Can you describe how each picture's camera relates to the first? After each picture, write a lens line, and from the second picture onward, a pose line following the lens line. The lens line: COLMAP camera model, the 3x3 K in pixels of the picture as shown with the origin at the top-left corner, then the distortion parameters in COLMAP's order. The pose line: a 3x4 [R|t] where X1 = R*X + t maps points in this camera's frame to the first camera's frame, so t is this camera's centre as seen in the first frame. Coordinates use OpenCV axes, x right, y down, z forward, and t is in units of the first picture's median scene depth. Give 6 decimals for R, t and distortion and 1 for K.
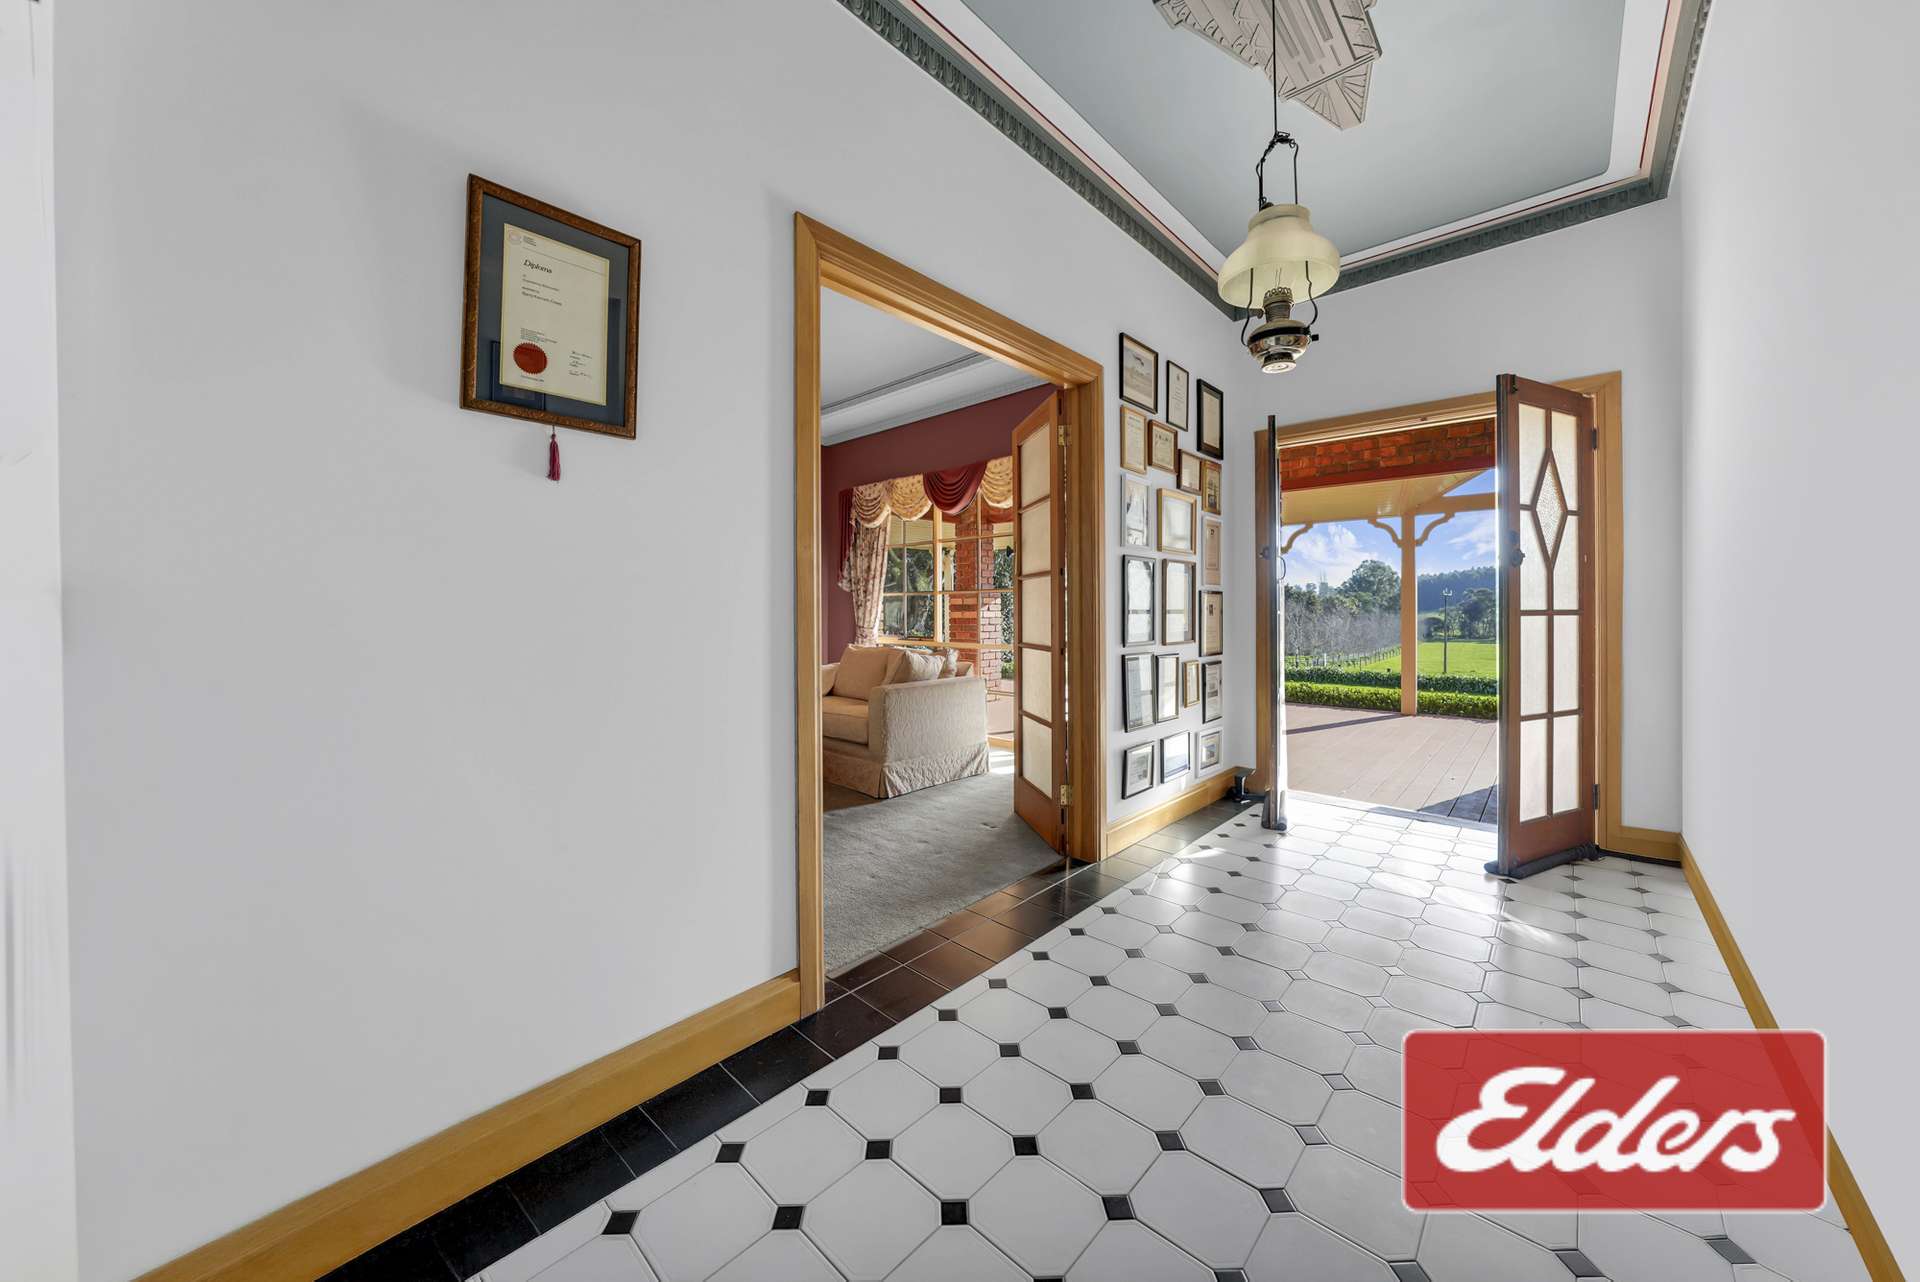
lens RADIAL K [[666.7, 0, 963.5], [0, 666.7, 612.5], [0, 0, 1]] dist [0.000482, 0.000088]
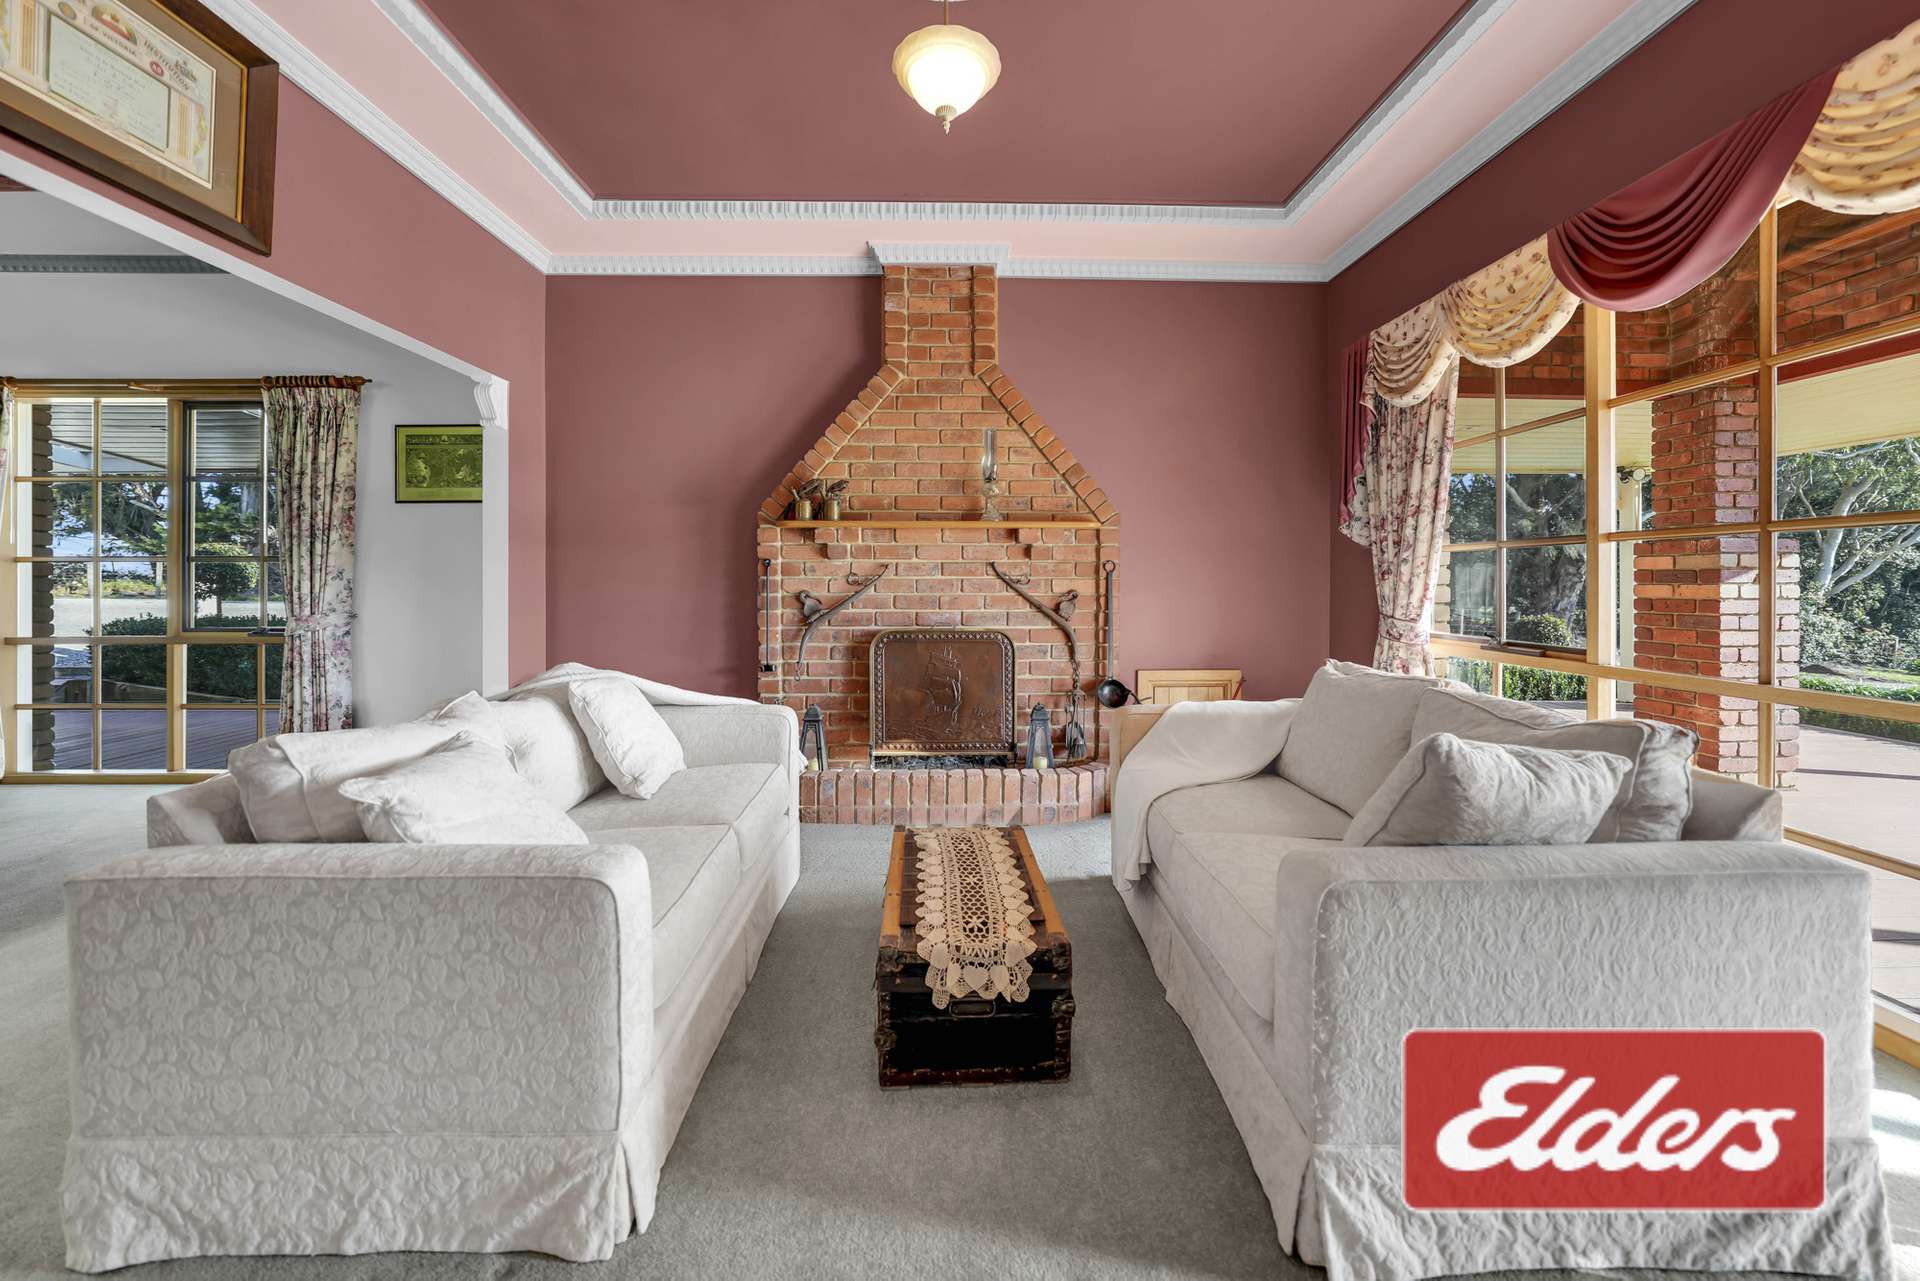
lens RADIAL K [[685.7, 0, 953.6], [0, 685.7, 582.6], [0, 0, 1]] dist [-0.028633, 0.006194]
pose [[0.690082, 0.006310, -0.723703, -0.015025], [-0.003775, 0.999980, 0.005119, -0.004309], [0.723721, -0.000801, 0.690092, 0.437482]]
